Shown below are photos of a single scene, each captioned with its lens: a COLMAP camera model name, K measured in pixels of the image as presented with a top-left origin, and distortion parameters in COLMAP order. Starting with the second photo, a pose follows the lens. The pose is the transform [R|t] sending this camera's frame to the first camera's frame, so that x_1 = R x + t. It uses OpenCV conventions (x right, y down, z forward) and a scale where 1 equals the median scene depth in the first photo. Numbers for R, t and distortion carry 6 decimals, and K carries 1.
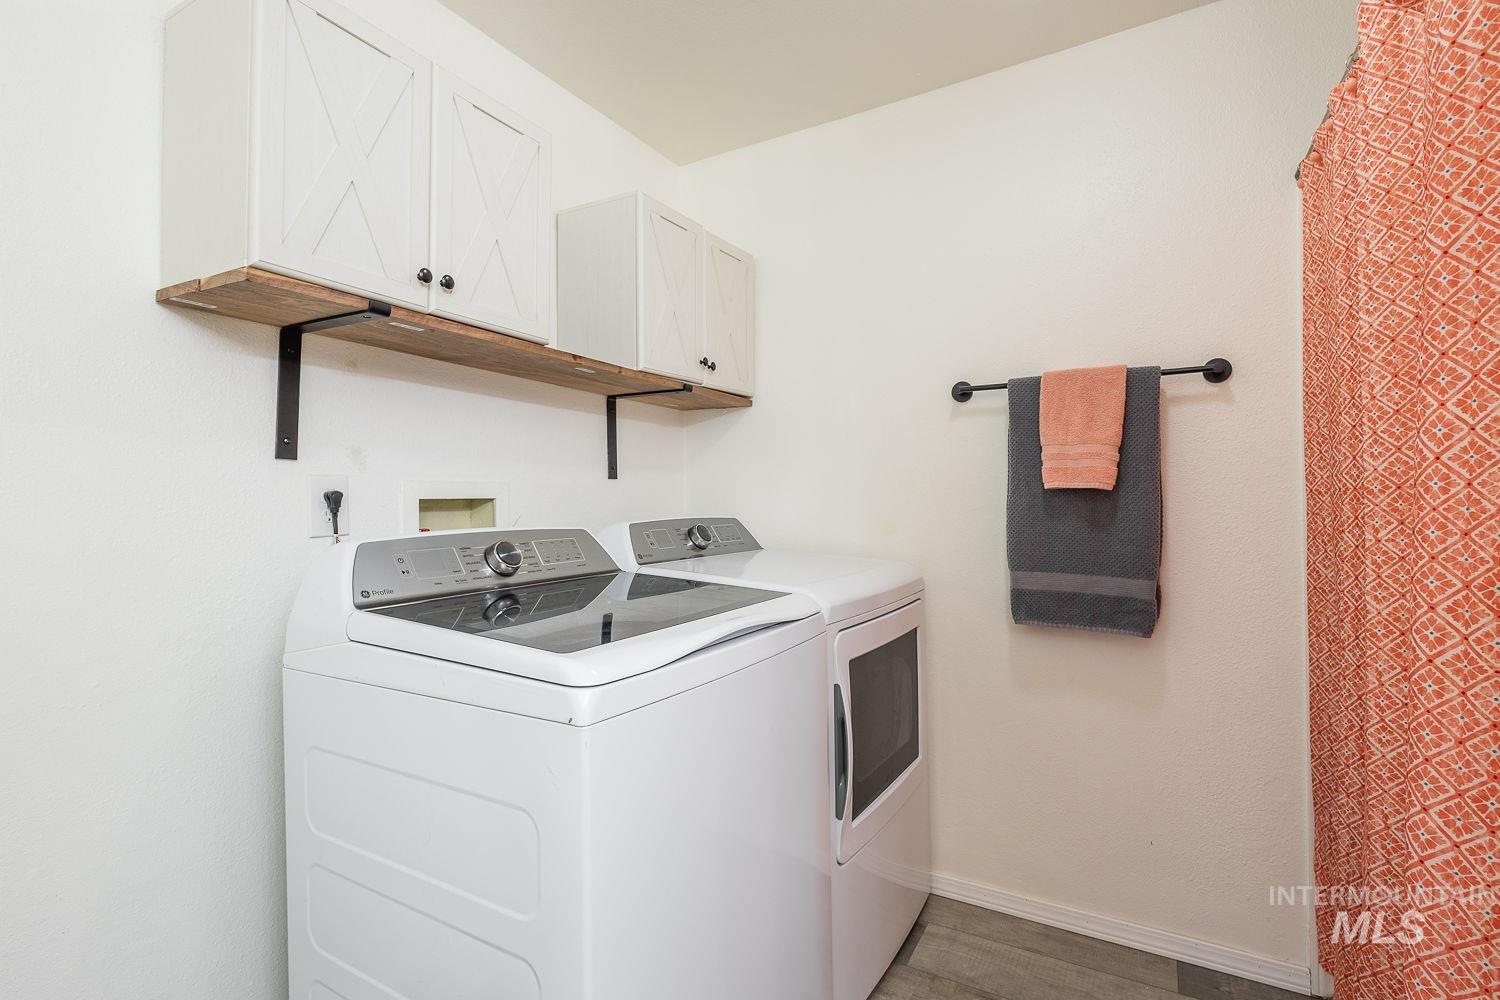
lens RADIAL K [[700.2, 0, 755.6], [0, 700.2, 499.4], [0, 0, 1]] dist [0.009728, -0.004996]
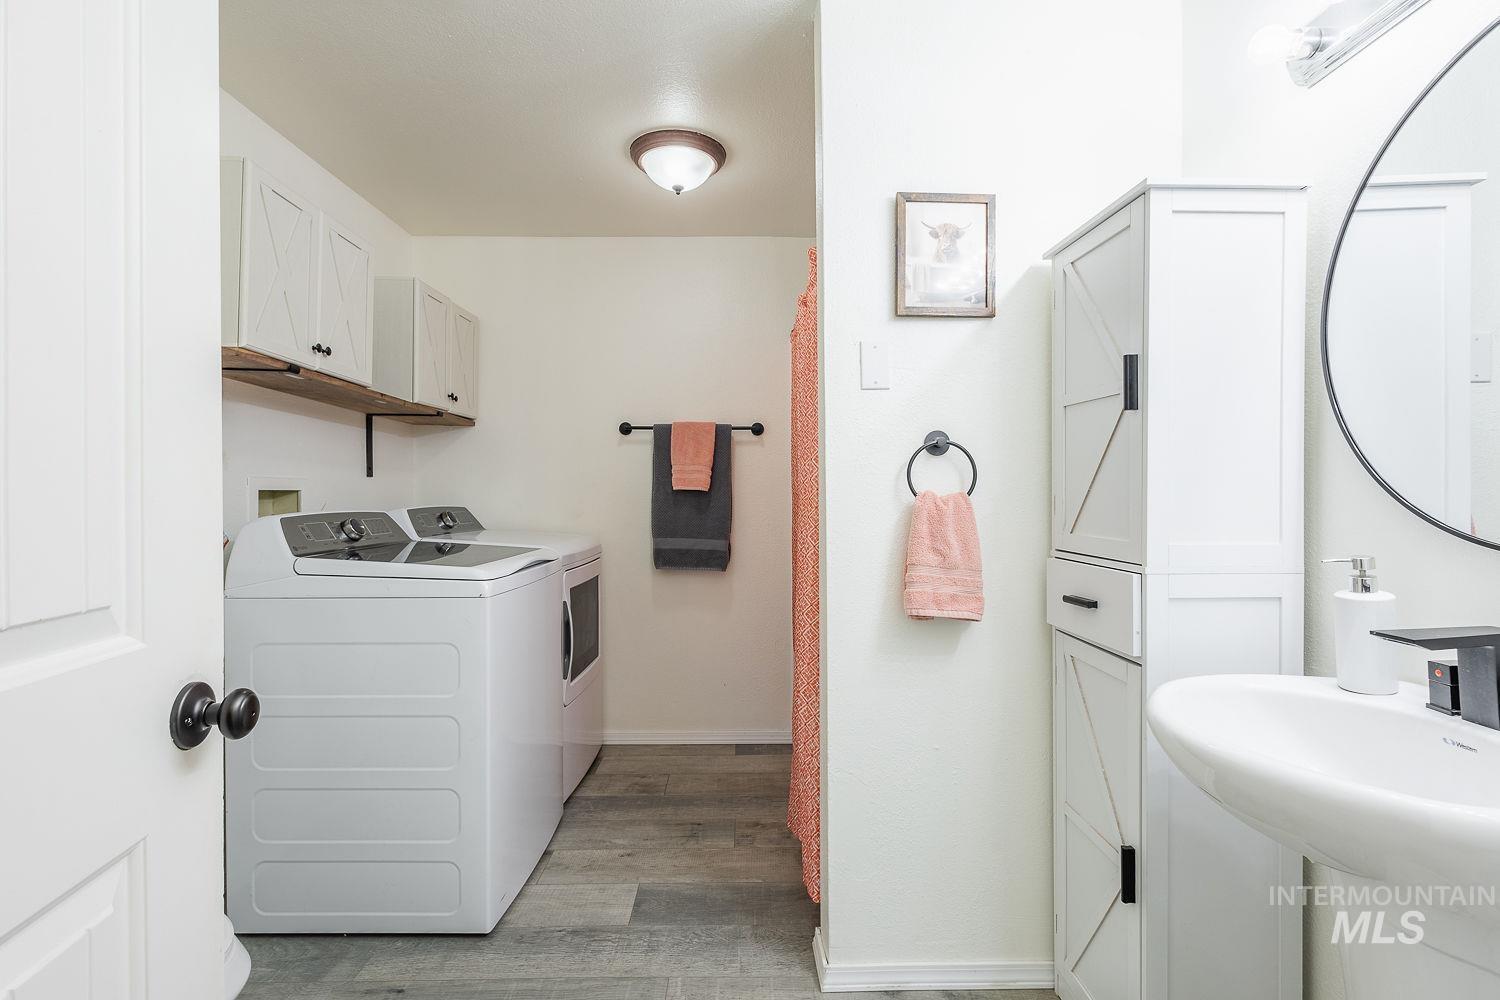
lens RADIAL K [[700.2, 0, 752.2], [0, 700.2, 496.6], [0, 0, 1]] dist [0.009728, -0.004996]
pose [[0.860570, 0.011031, 0.509213, -0.298973], [-0.010275, 0.999938, -0.004295, 0.007031], [-0.509229, -0.001536, 0.860630, -0.584914]]
